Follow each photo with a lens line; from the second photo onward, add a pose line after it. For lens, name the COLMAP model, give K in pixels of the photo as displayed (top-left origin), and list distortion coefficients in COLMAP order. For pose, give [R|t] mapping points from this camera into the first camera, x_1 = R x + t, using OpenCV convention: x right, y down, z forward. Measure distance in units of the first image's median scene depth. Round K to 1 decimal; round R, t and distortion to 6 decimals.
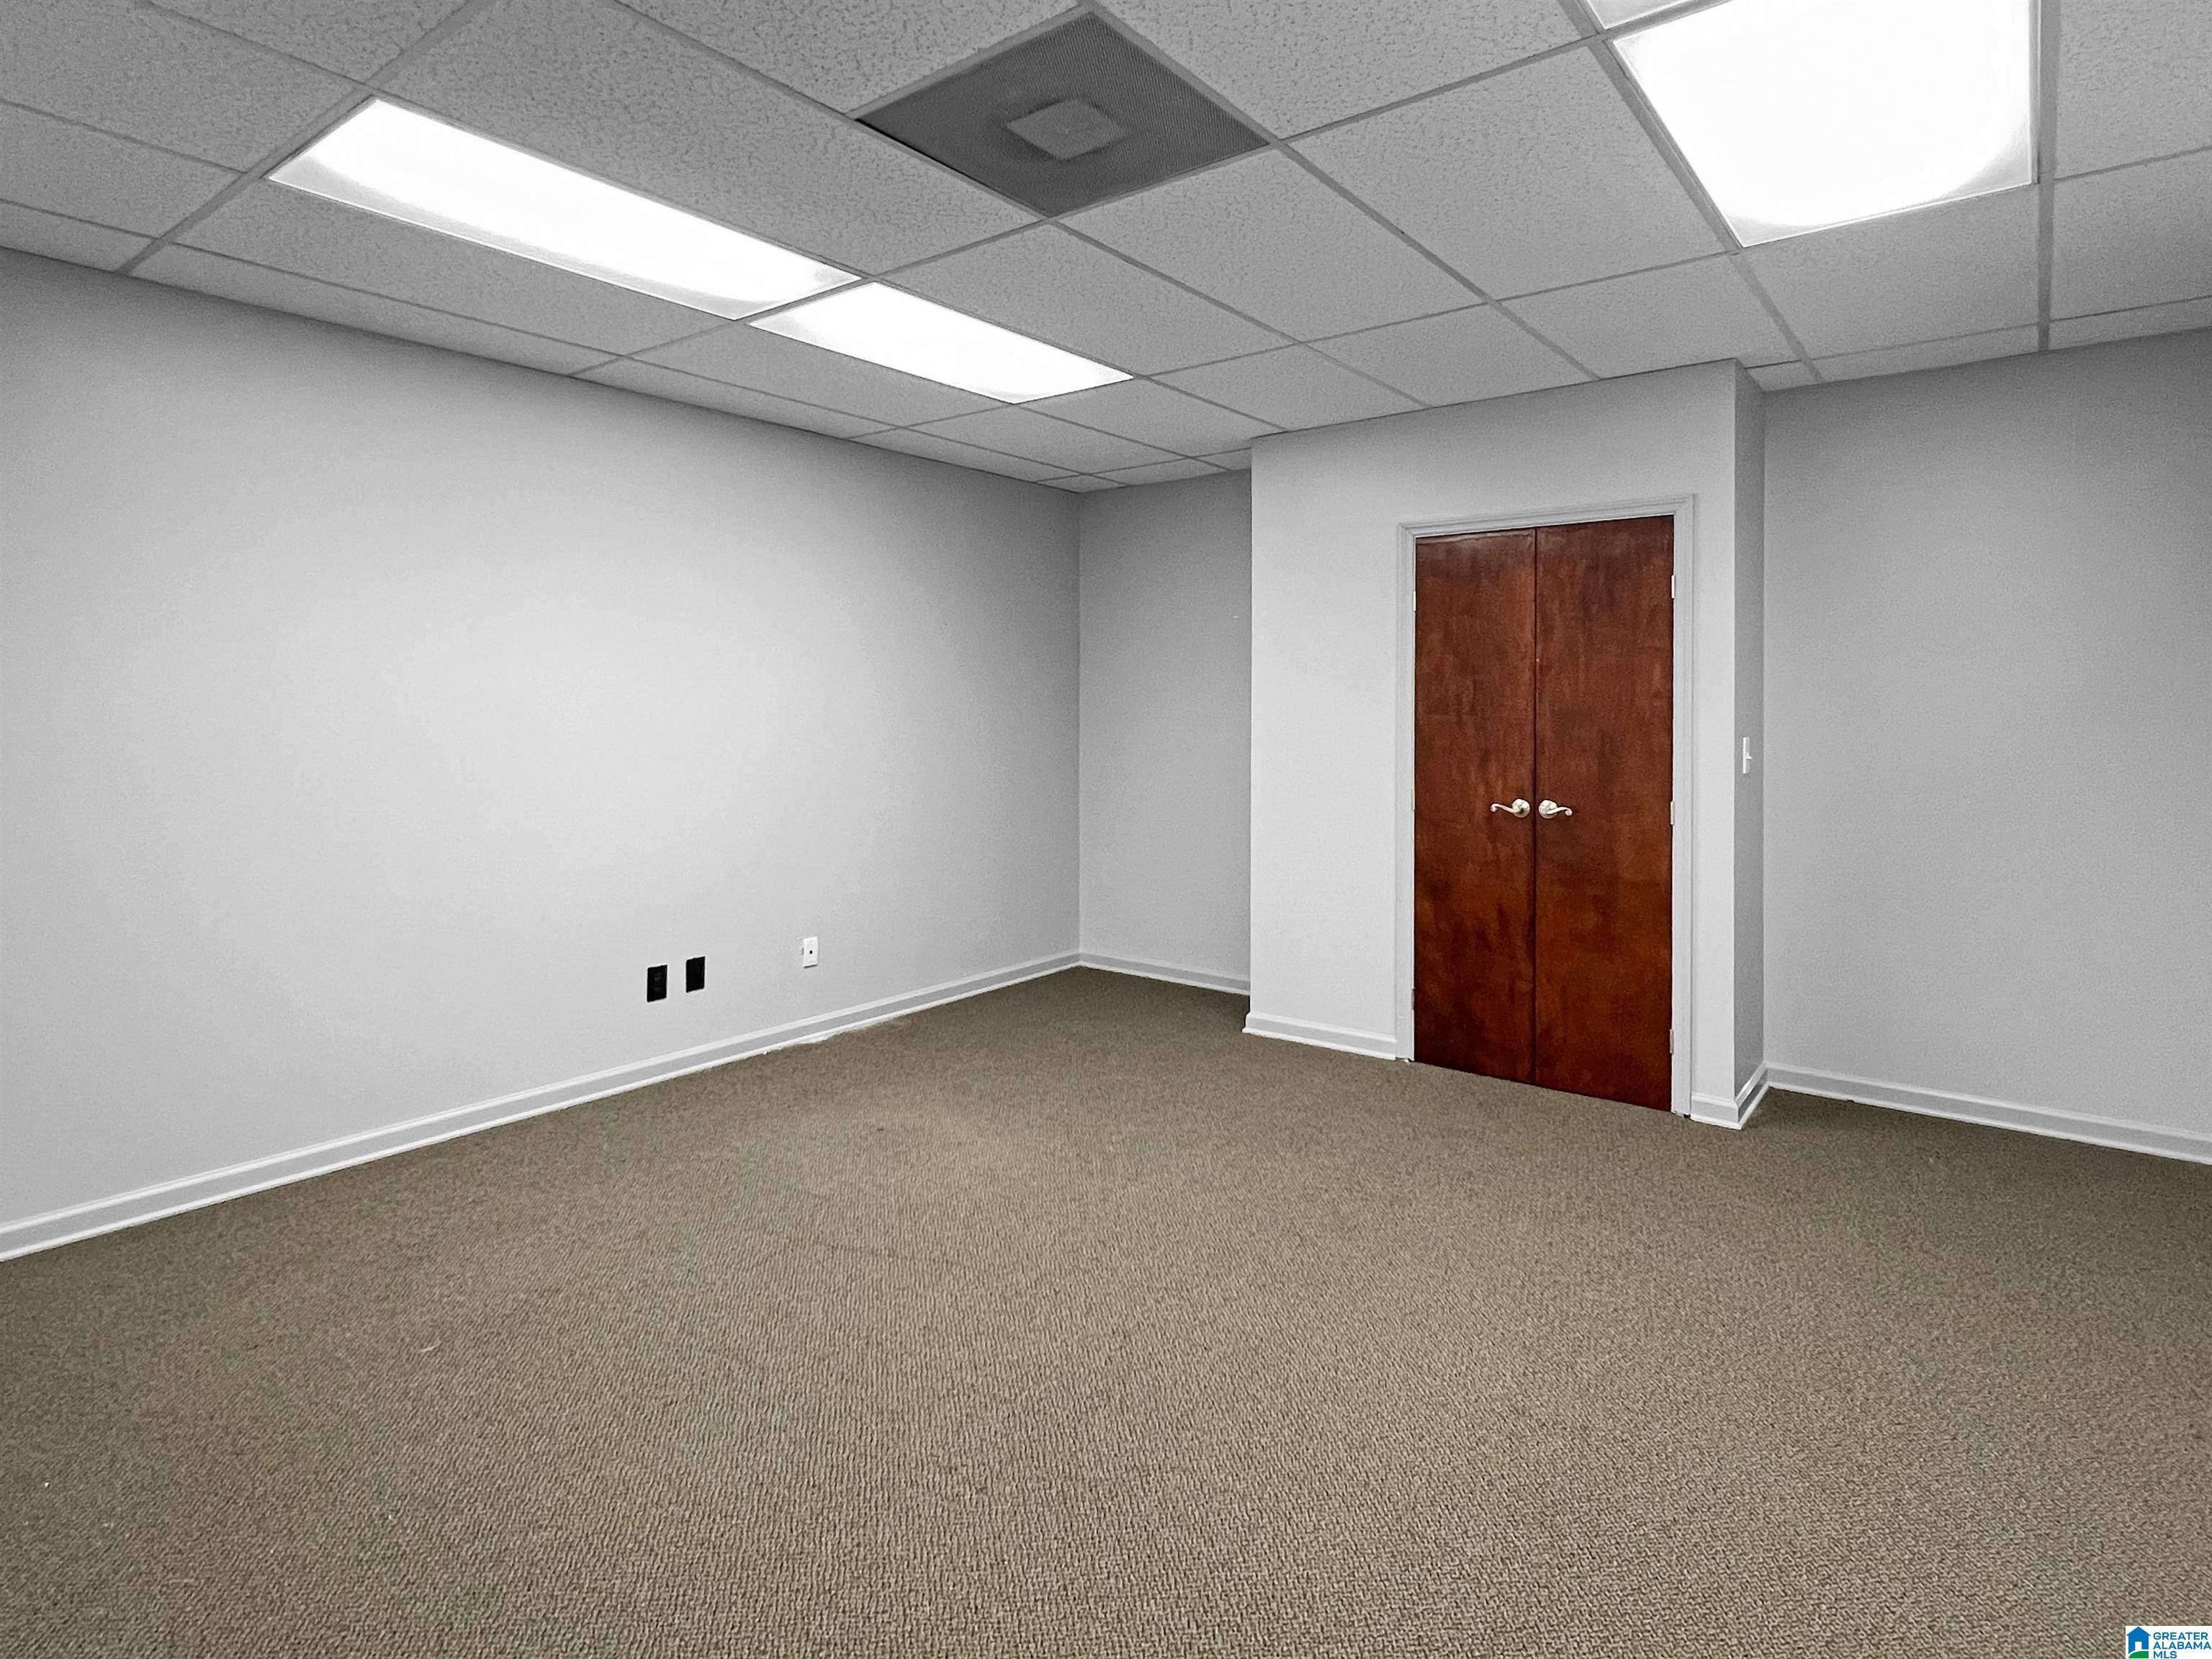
lens RADIAL K [[1194.2, 0, 1111.2], [0, 1194.2, 829.7], [0, 0, 1]] dist [0.002252, -0.000077]
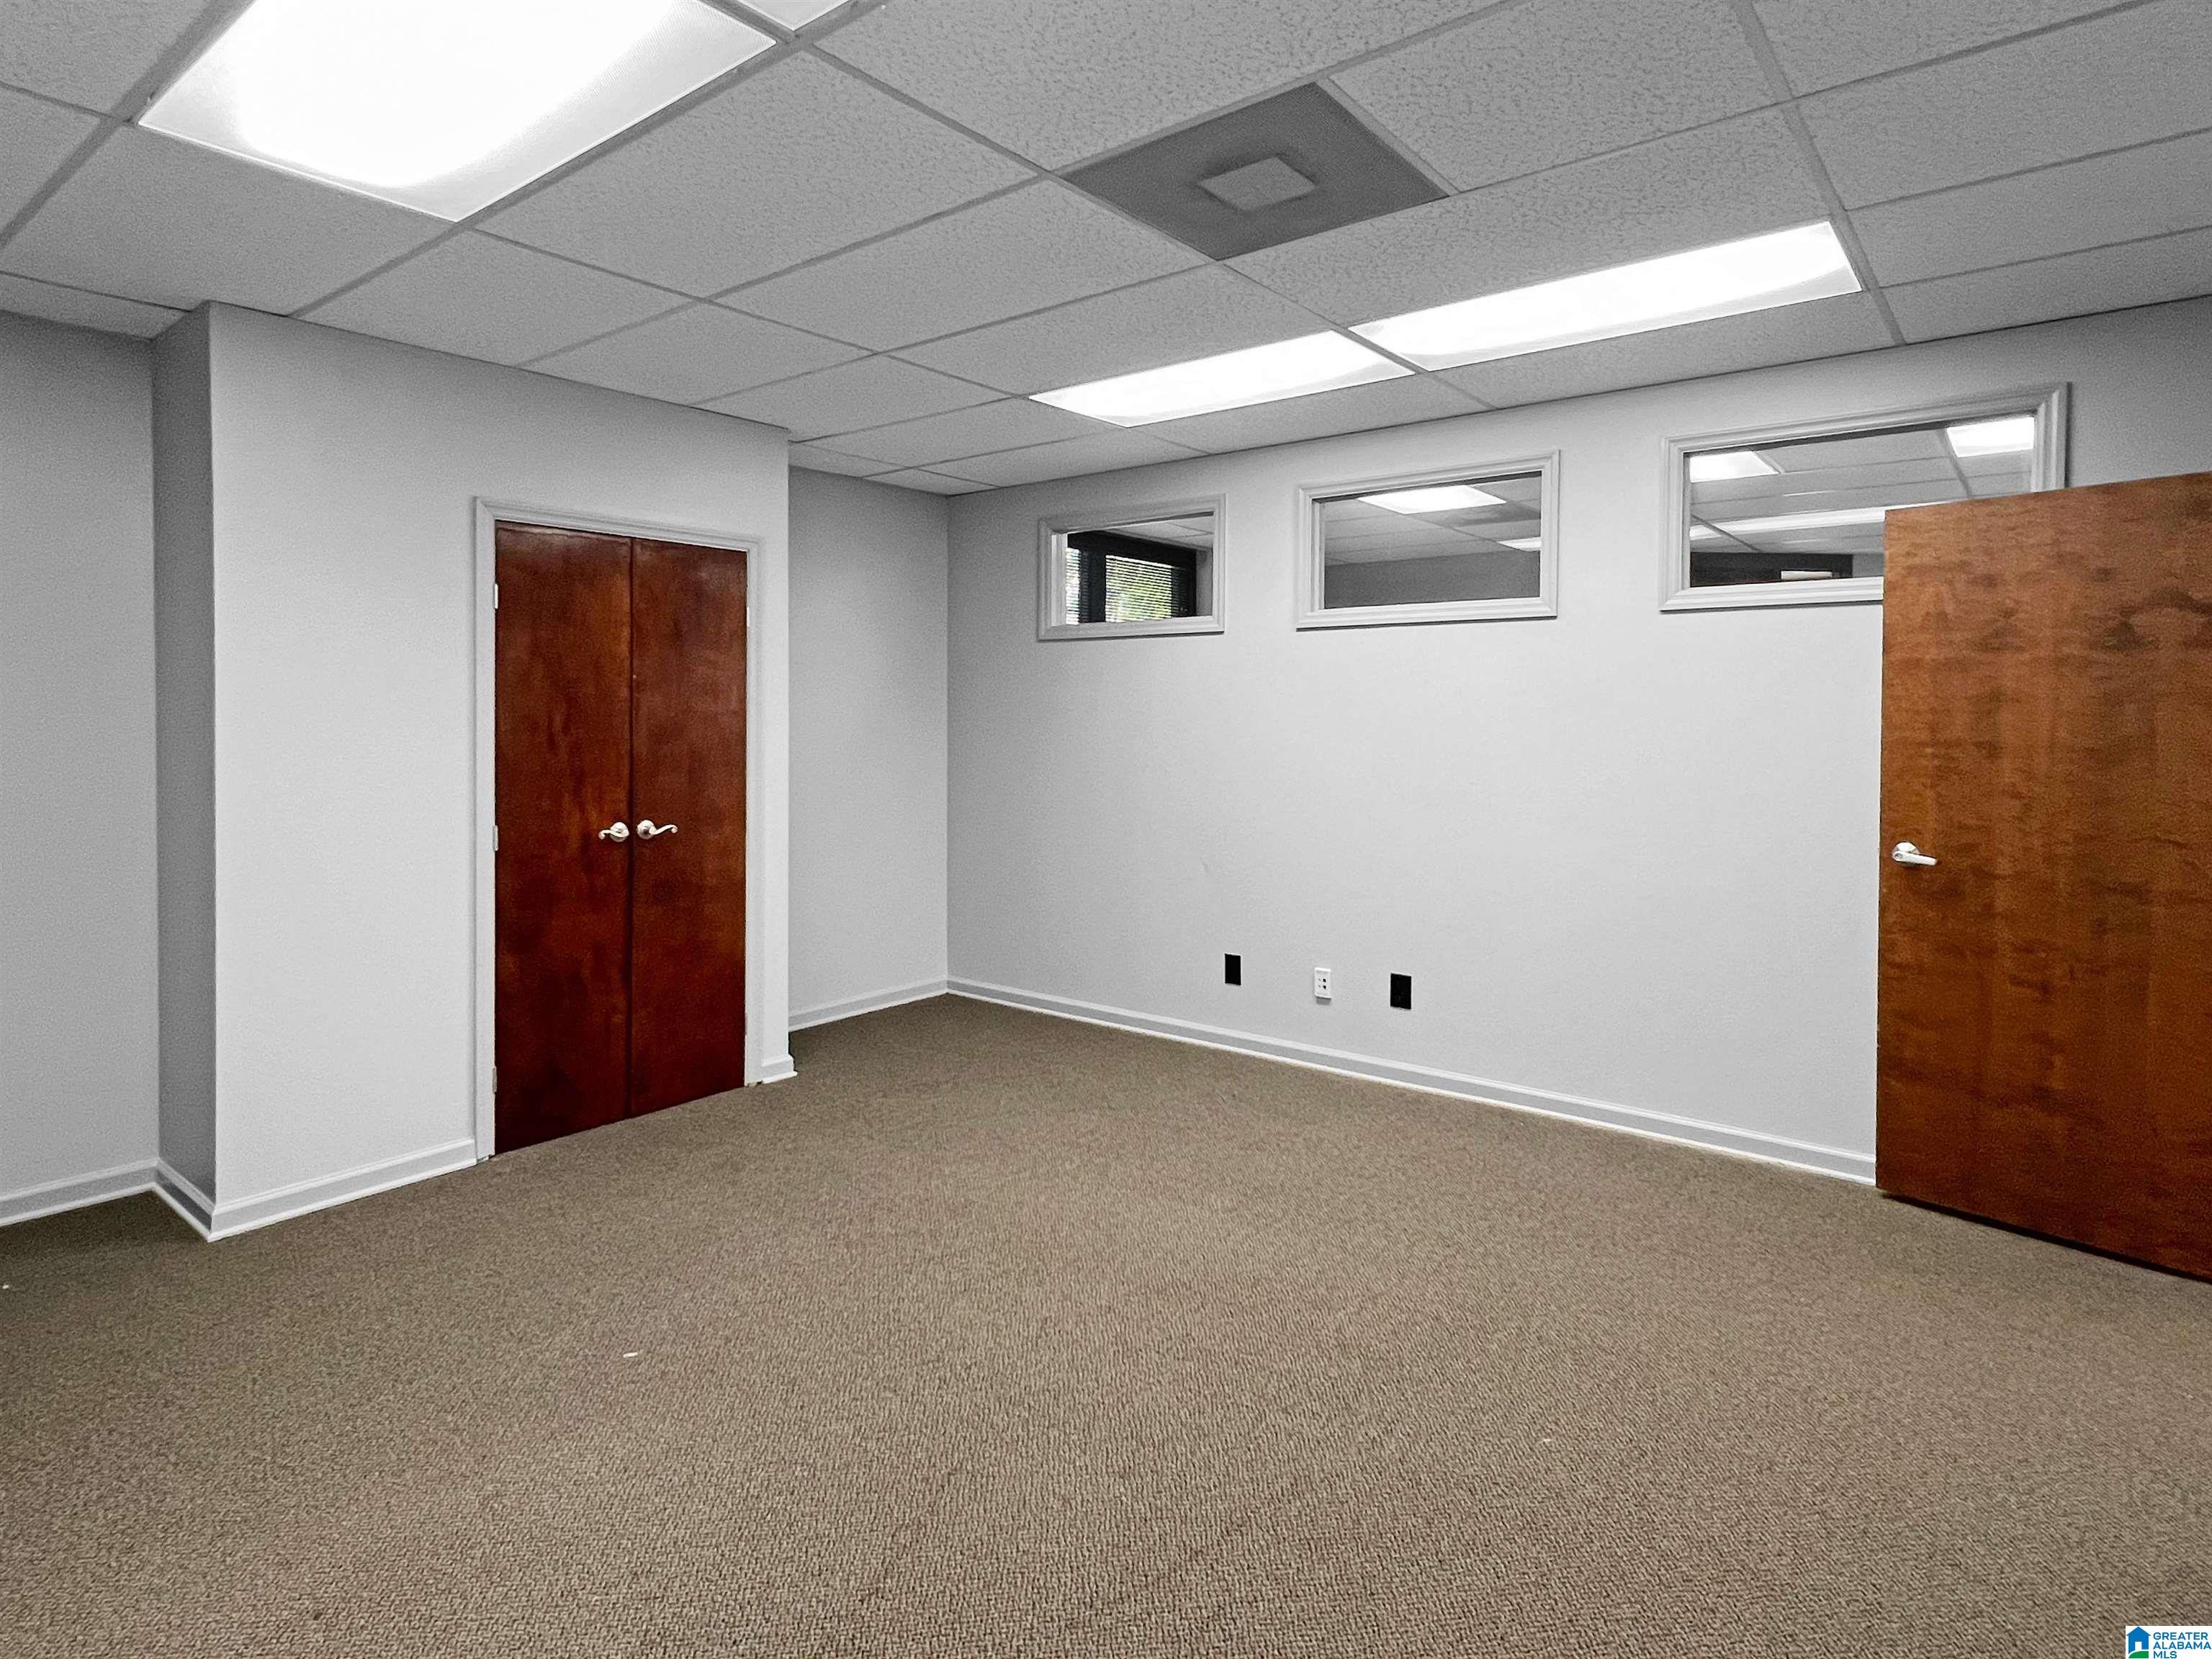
lens RADIAL K [[1194.2, 0, 1111.2], [0, 1194.2, 829.7], [0, 0, 1]] dist [0.002252, -0.000077]
pose [[0.002507, -0.108529, 0.994090, -0.596026], [0.080849, 0.990861, 0.107973, -0.090966], [-0.996723, 0.080101, 0.011258, 0.608860]]
